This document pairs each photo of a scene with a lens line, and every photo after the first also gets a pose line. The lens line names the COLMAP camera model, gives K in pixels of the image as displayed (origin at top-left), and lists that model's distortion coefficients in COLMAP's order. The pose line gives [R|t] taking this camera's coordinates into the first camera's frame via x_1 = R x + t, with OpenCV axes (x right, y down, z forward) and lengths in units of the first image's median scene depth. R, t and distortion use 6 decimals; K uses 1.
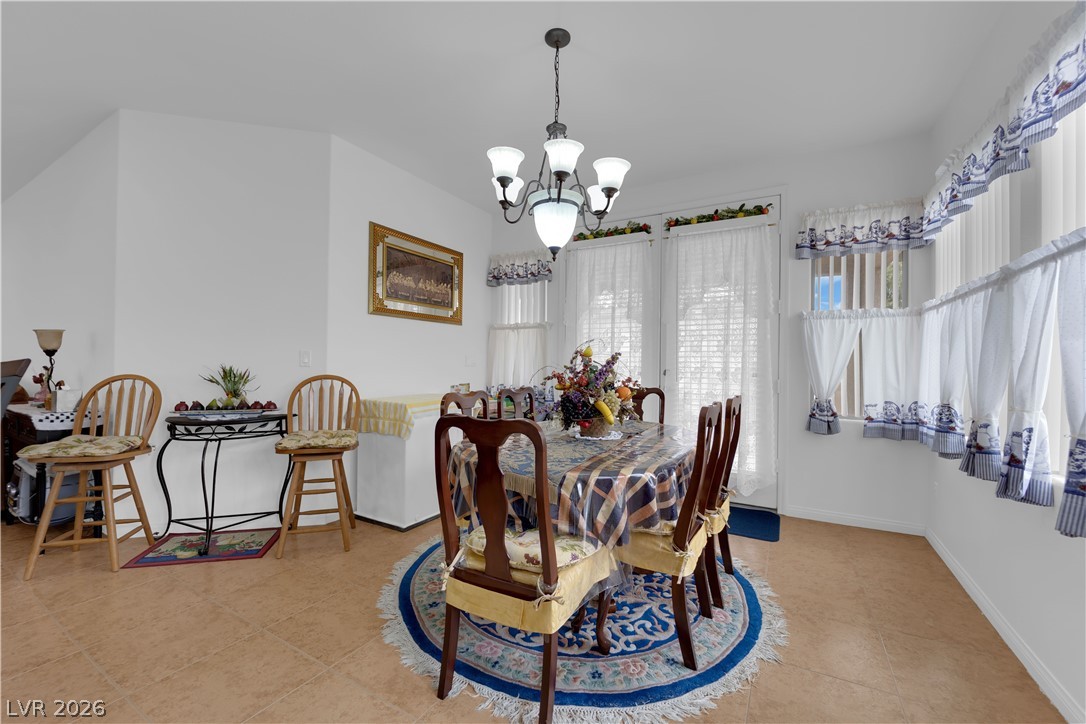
lens RADIAL K [[437.6, 0, 538.1], [0, 437.6, 364.3], [0, 0, 1]] dist [-0.011641, -0.002853]
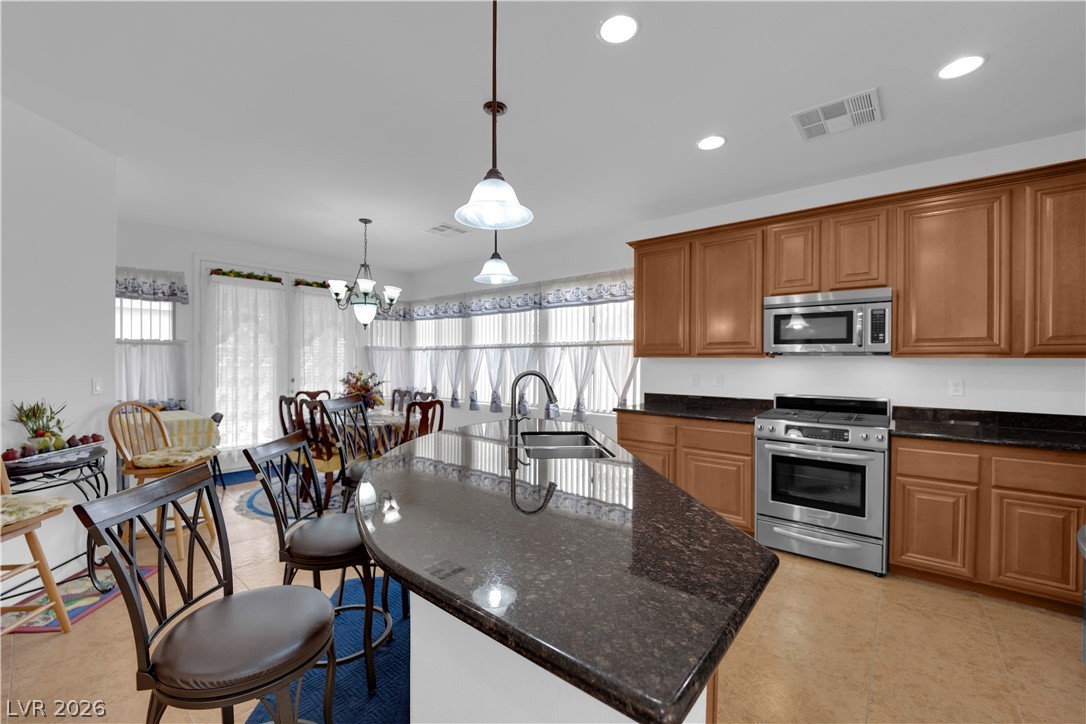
lens RADIAL K [[437.6, 0, 539.8], [0, 437.6, 364.3], [0, 0, 1]] dist [-0.011641, -0.002853]
pose [[0.166769, -0.018083, 0.985830, -1.287655], [-0.000241, 0.999831, 0.018381, -0.078233], [-0.985996, -0.003303, 0.166737, -0.106013]]
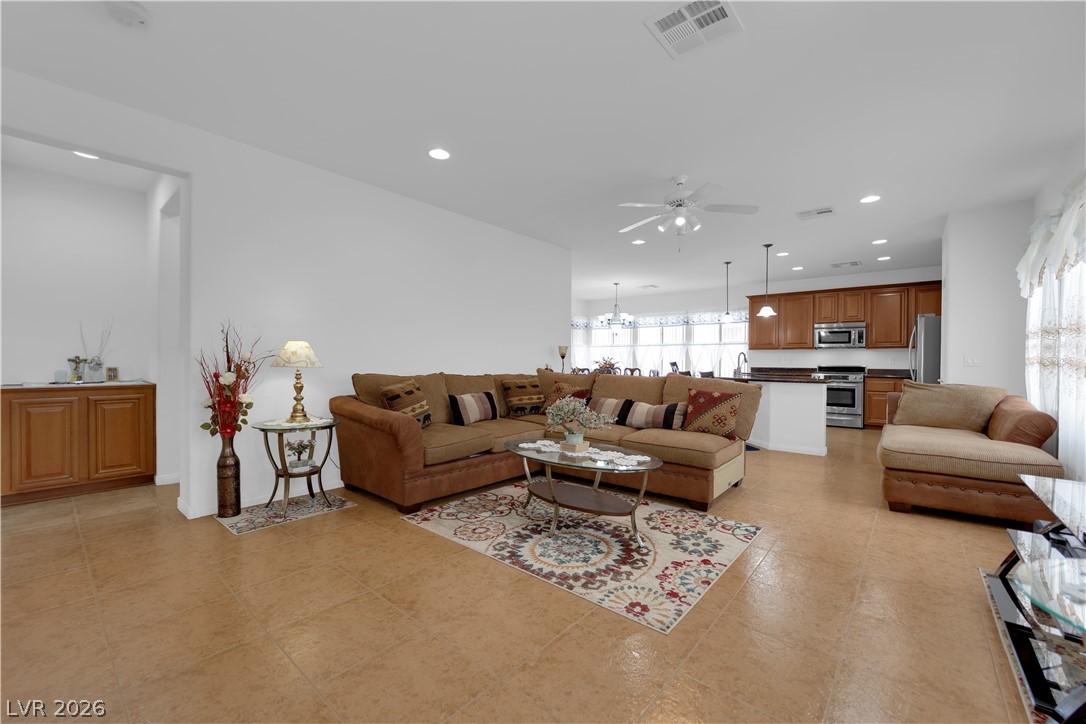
lens RADIAL K [[437.6, 0, 537.6], [0, 437.6, 363.6], [0, 0, 1]] dist [-0.011641, -0.002853]
pose [[0.182673, -0.016421, 0.983037, -2.990611], [-0.002952, 0.999847, 0.017250, -0.029188], [-0.983169, -0.006053, 0.182596, 0.675788]]
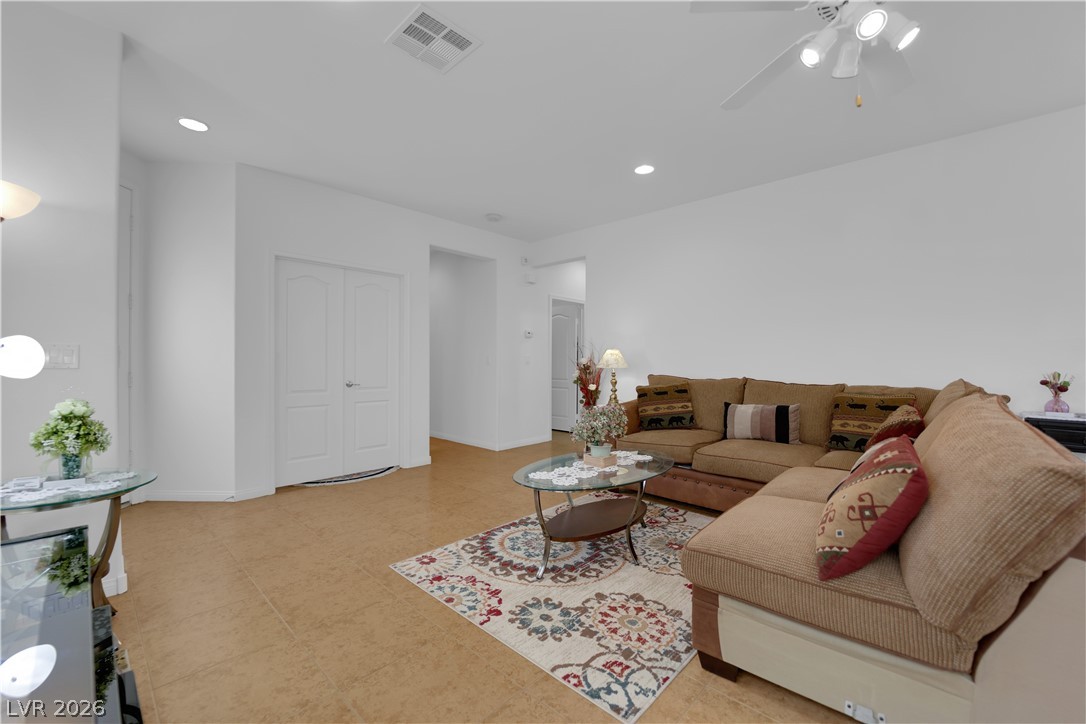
lens RADIAL K [[437.6, 0, 539.8], [0, 437.6, 362.1], [0, 0, 1]] dist [-0.011641, -0.002853]
pose [[0.973549, -0.005993, -0.228398, -1.935894], [0.005888, 0.999982, -0.001141, -0.020979], [0.228401, -0.000234, 0.973567, -0.098920]]
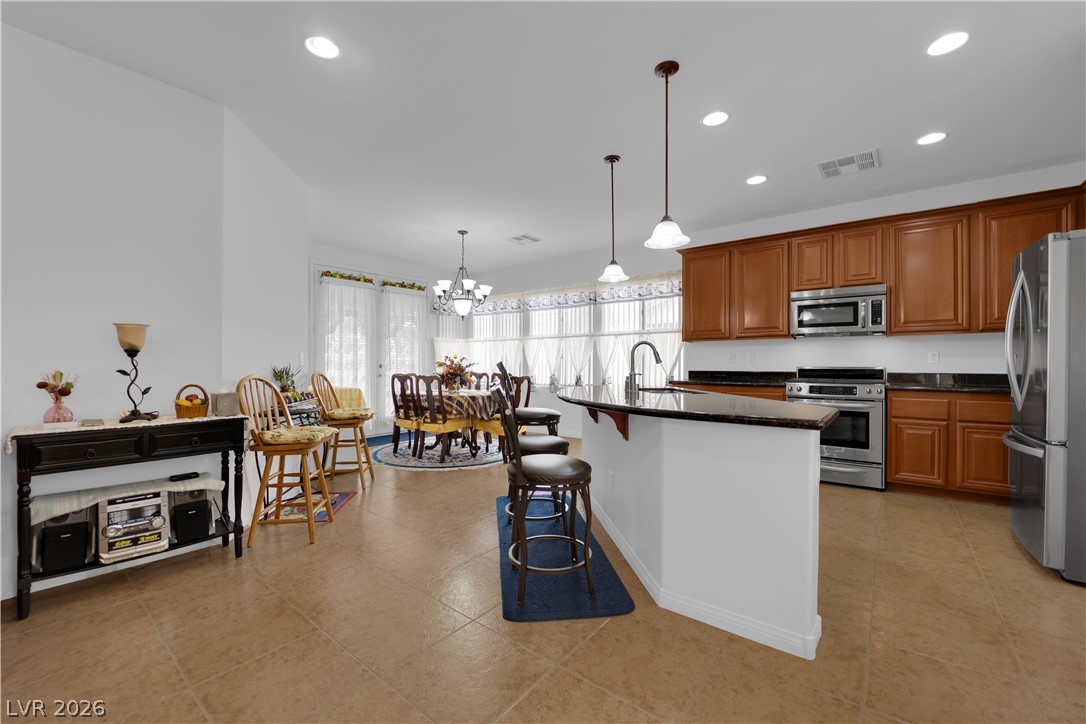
lens RADIAL K [[437.6, 0, 538.3], [0, 437.6, 364.4], [0, 0, 1]] dist [-0.011641, -0.002853]
pose [[0.153381, -0.014411, 0.988062, -1.669866], [0.004582, 0.999893, 0.013873, -0.012085], [-0.988156, 0.002400, 0.153431, 0.125287]]
